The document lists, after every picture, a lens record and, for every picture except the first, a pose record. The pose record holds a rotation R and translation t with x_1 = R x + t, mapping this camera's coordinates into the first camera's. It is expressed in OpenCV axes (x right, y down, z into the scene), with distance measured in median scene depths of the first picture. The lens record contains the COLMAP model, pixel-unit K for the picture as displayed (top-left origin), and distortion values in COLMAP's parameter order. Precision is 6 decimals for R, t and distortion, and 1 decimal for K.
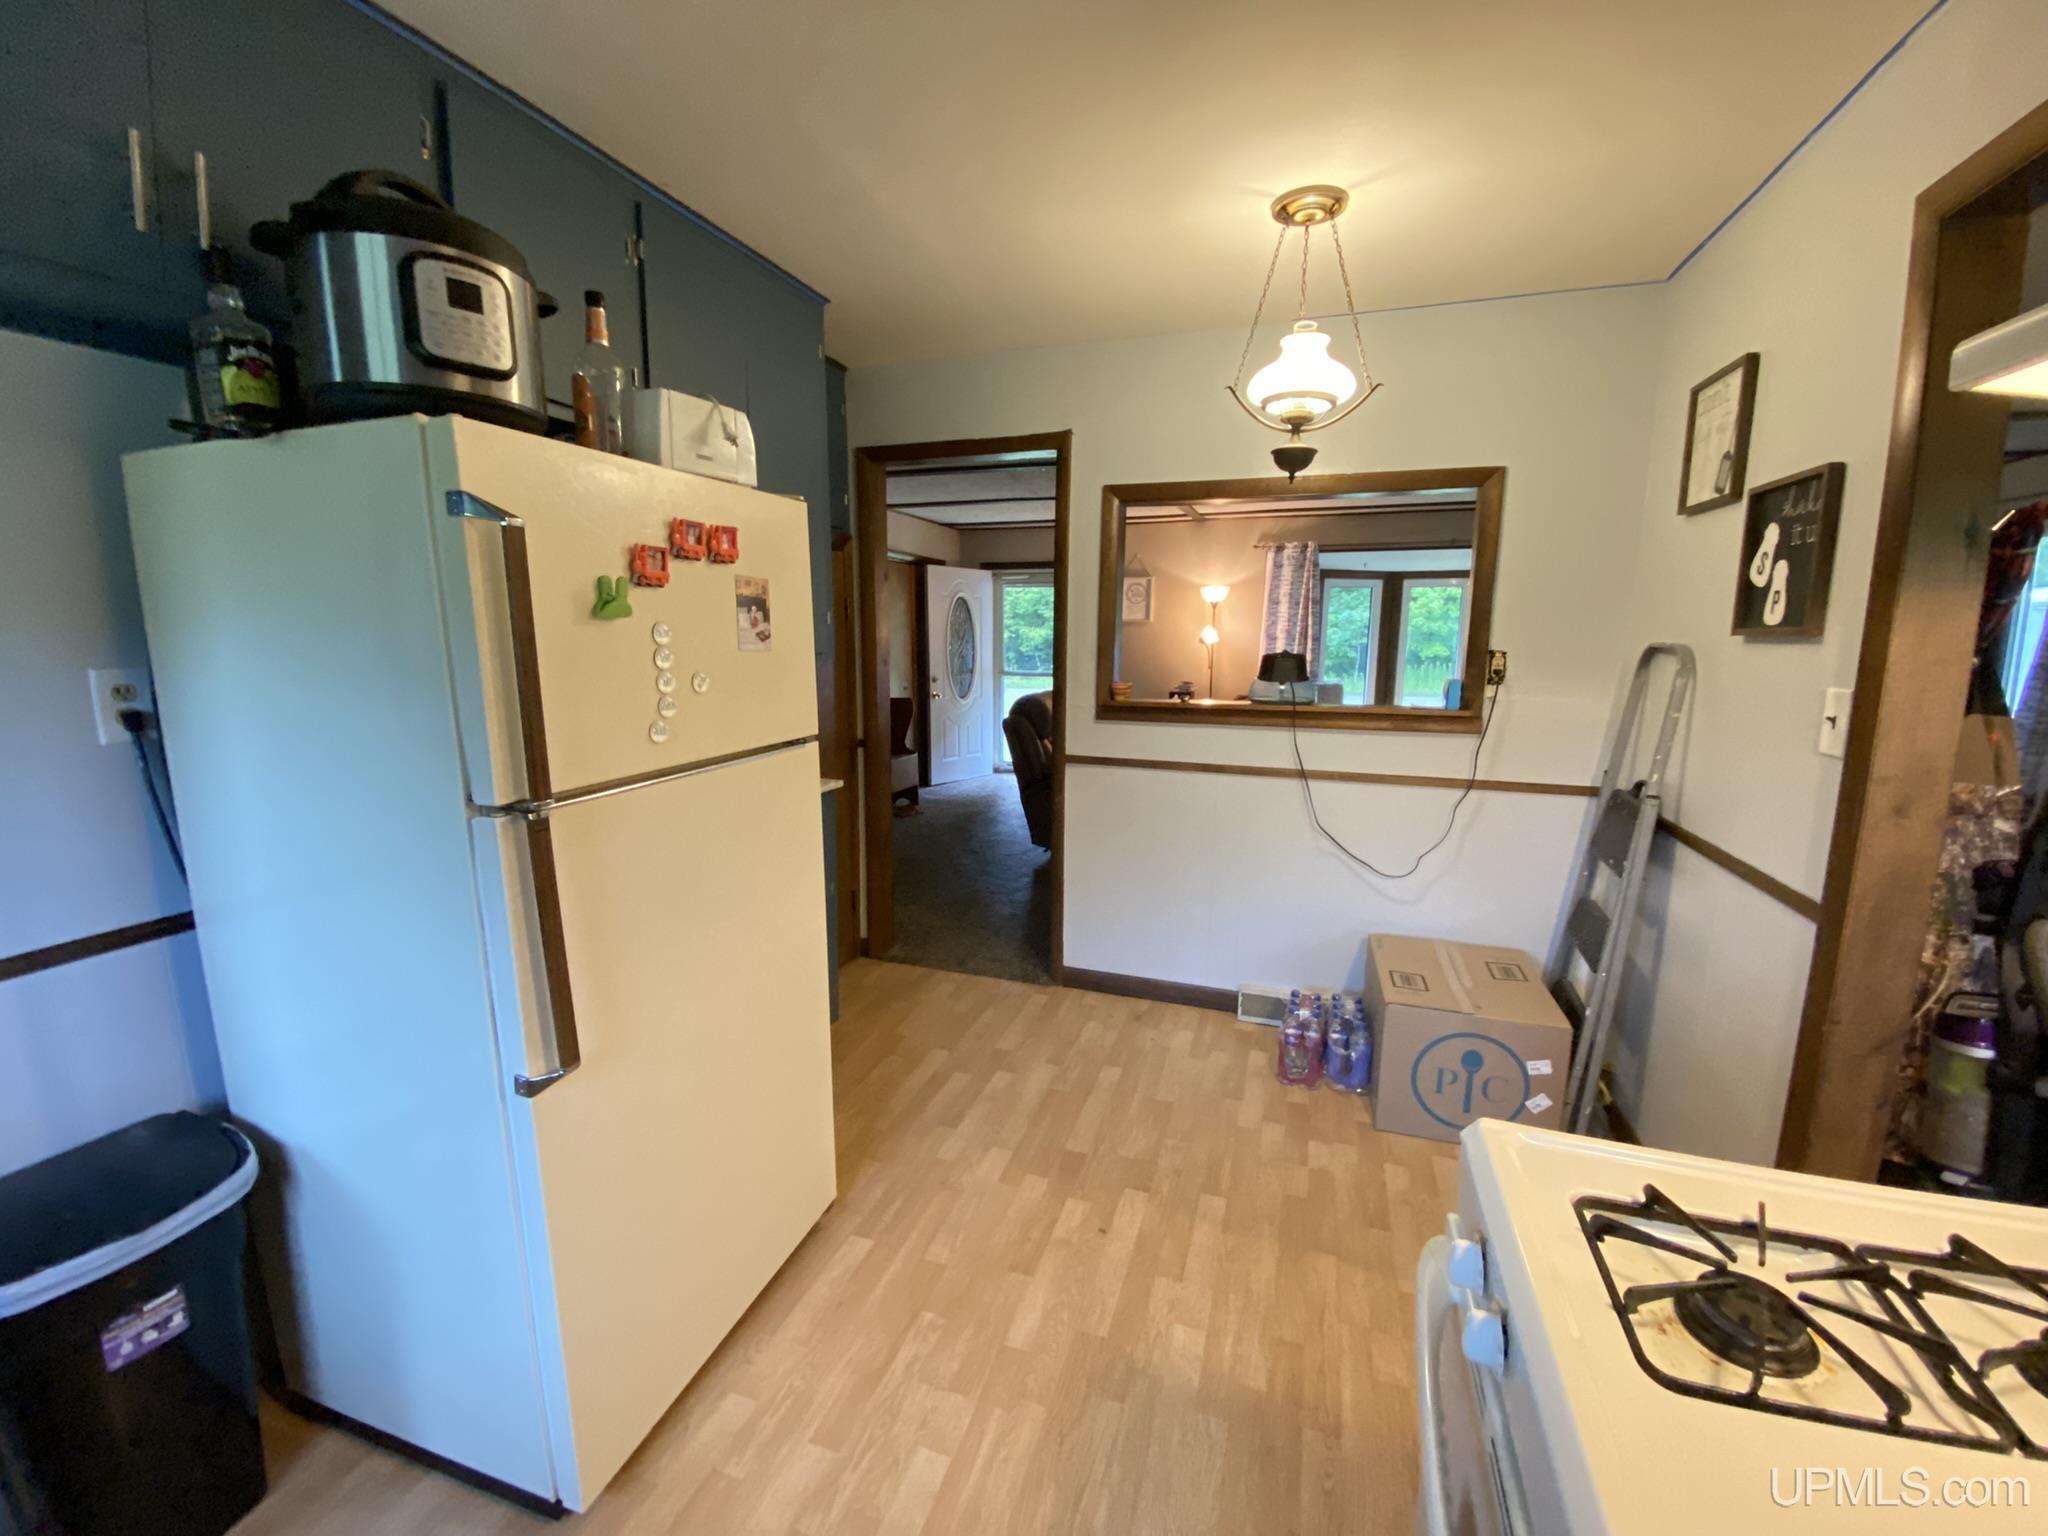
lens RADIAL K [[831.0, 0, 1027.5], [0, 831.0, 763.9], [0, 0, 1]] dist [0.004126, -0.000061]
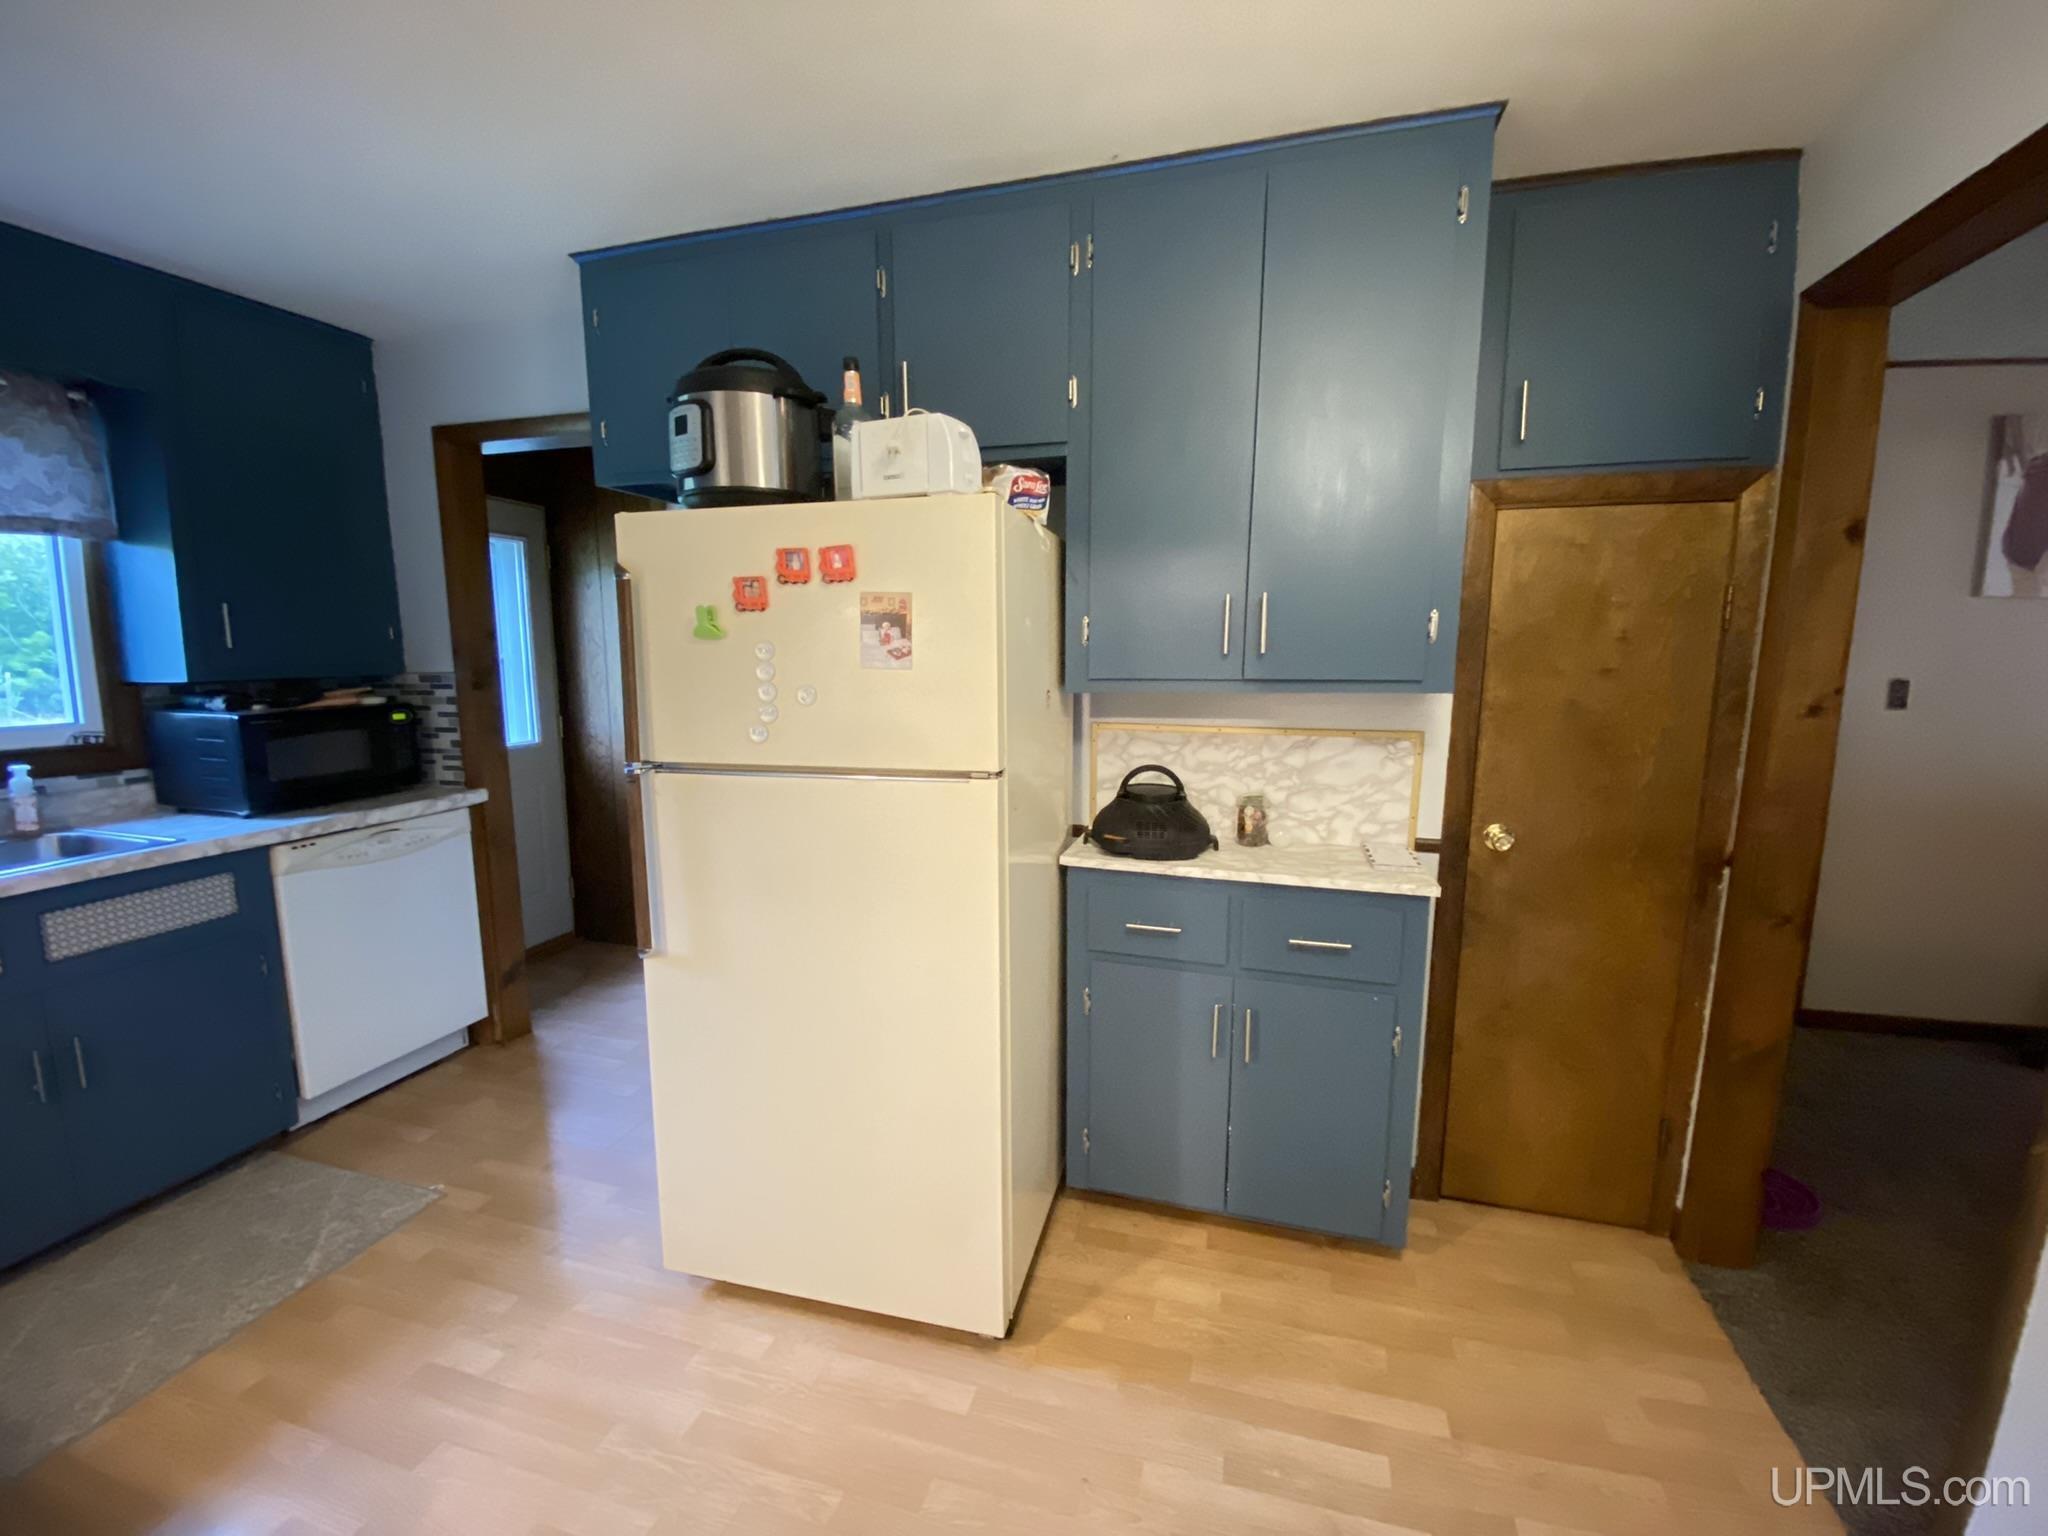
lens RADIAL K [[831.0, 0, 1021.3], [0, 831.0, 764.4], [0, 0, 1]] dist [0.004126, -0.000061]
pose [[0.048945, 0.132005, -0.990040, 0.642105], [-0.158521, 0.979691, 0.122789, -0.170532], [0.986142, 0.150932, 0.068876, 1.105971]]
